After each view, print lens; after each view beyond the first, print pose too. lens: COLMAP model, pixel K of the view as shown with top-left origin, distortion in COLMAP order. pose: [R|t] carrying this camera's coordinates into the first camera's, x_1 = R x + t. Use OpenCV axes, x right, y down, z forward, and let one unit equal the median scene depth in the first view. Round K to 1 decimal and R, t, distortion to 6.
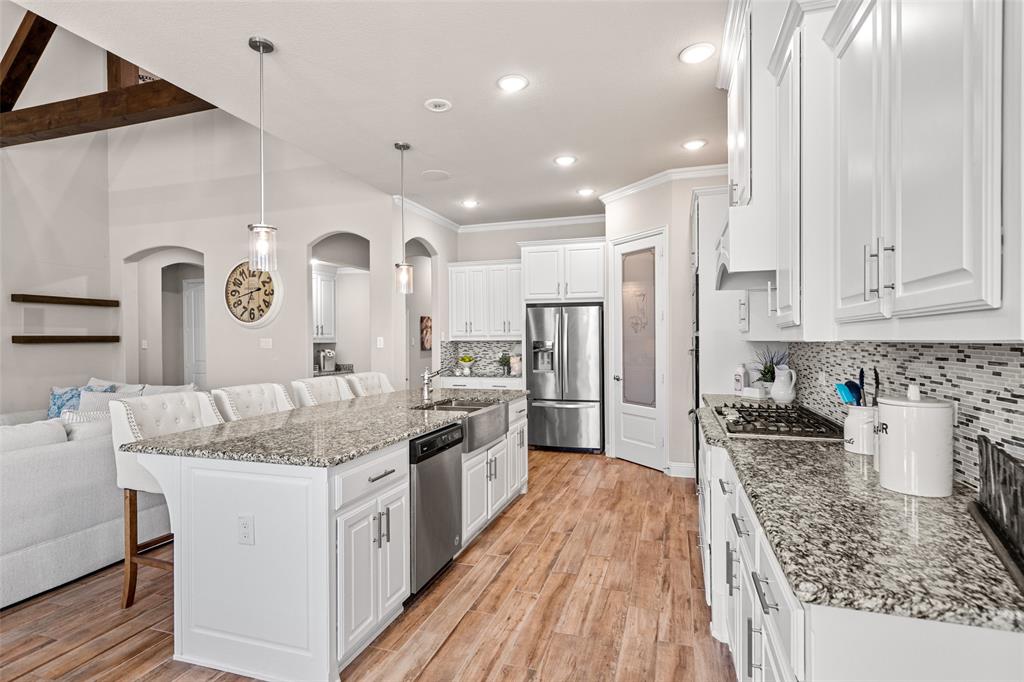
lens RADIAL K [[518.6, 0, 511.5], [0, 518.6, 338.6], [0, 0, 1]] dist [-0.007372, 0.006864]
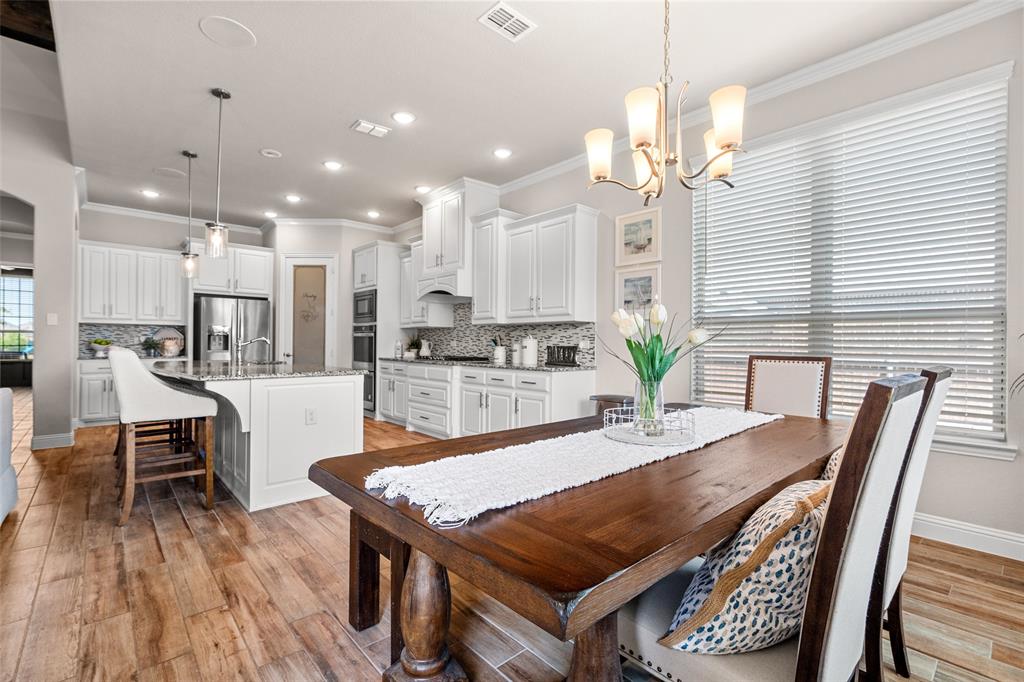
lens RADIAL K [[475.4, 0, 519.6], [0, 475.4, 341.0], [0, 0, 1]] dist [0.000647, 0.001809]
pose [[0.509283, 0.017538, 0.860420, -0.550738], [-0.014643, 0.999824, -0.011713, 0.044319], [-0.860474, -0.006634, 0.509450, -0.164913]]
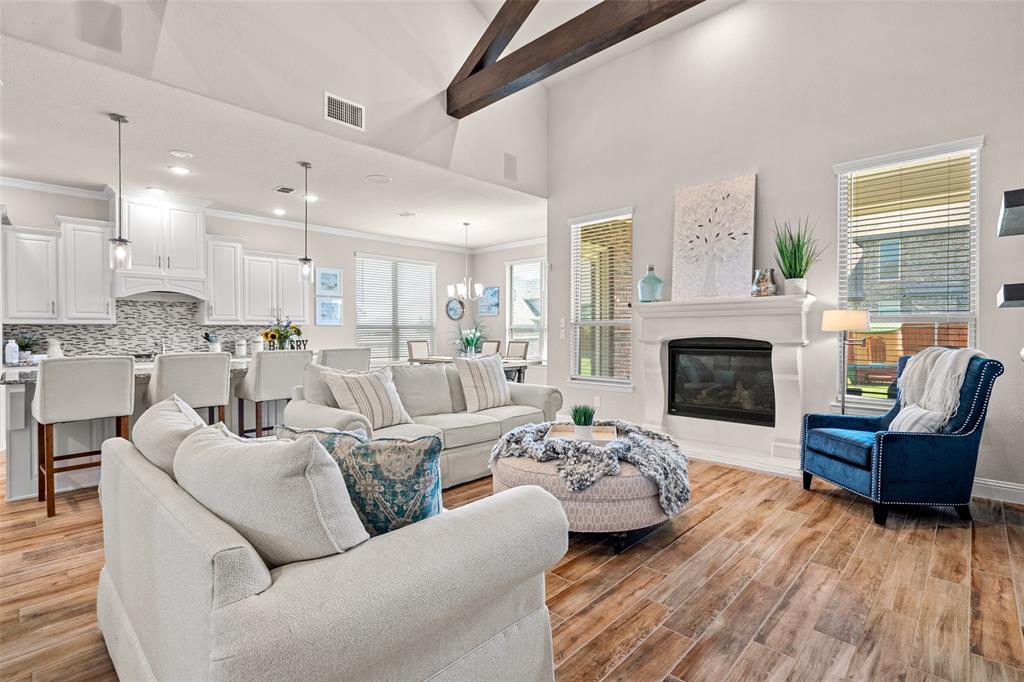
lens RADIAL K [[475.4, 0, 506.7], [0, 475.4, 333.7], [0, 0, 1]] dist [0.000647, 0.001809]
pose [[-0.895728, 0.009792, 0.444494, -0.909179], [0.010300, 0.999946, -0.001273, 0.031717], [-0.444483, 0.003438, -0.895781, 1.064905]]
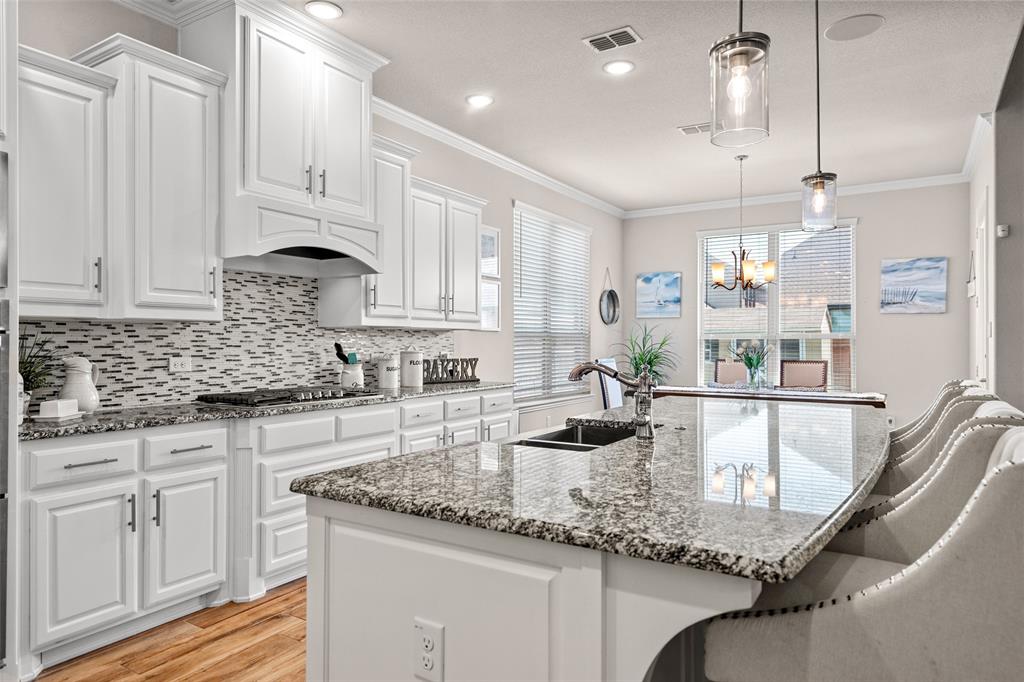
lens RADIAL K [[619.5, 0, 512.2], [0, 619.5, 339.7], [0, 0, 1]] dist [-0.005074, 0.001725]
pose [[-0.967028, 0.008201, 0.254538, -0.121707], [0.006131, 0.999941, -0.008923, 0.024064], [-0.254597, -0.007068, -0.967022, 0.988649]]
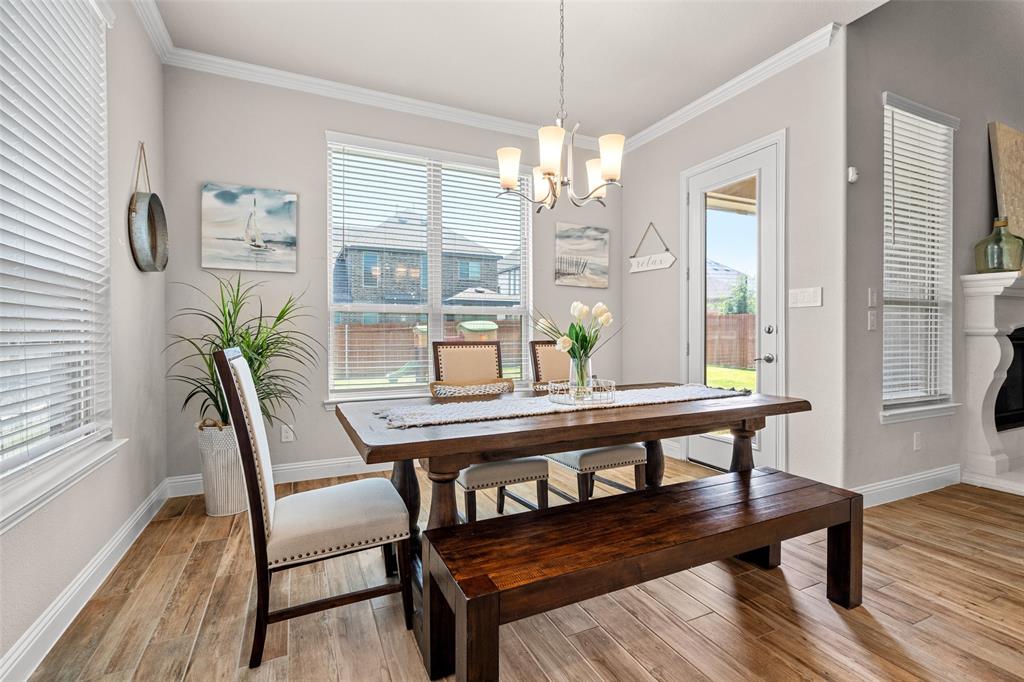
lens RADIAL K [[475.4, 0, 516.1], [0, 475.4, 336.1], [0, 0, 1]] dist [0.000647, 0.001809]
pose [[-0.740331, 0.015858, -0.672056, 0.067828], [0.008475, 0.999862, 0.014257, 0.039222], [0.672190, 0.004860, -0.740363, 0.203198]]
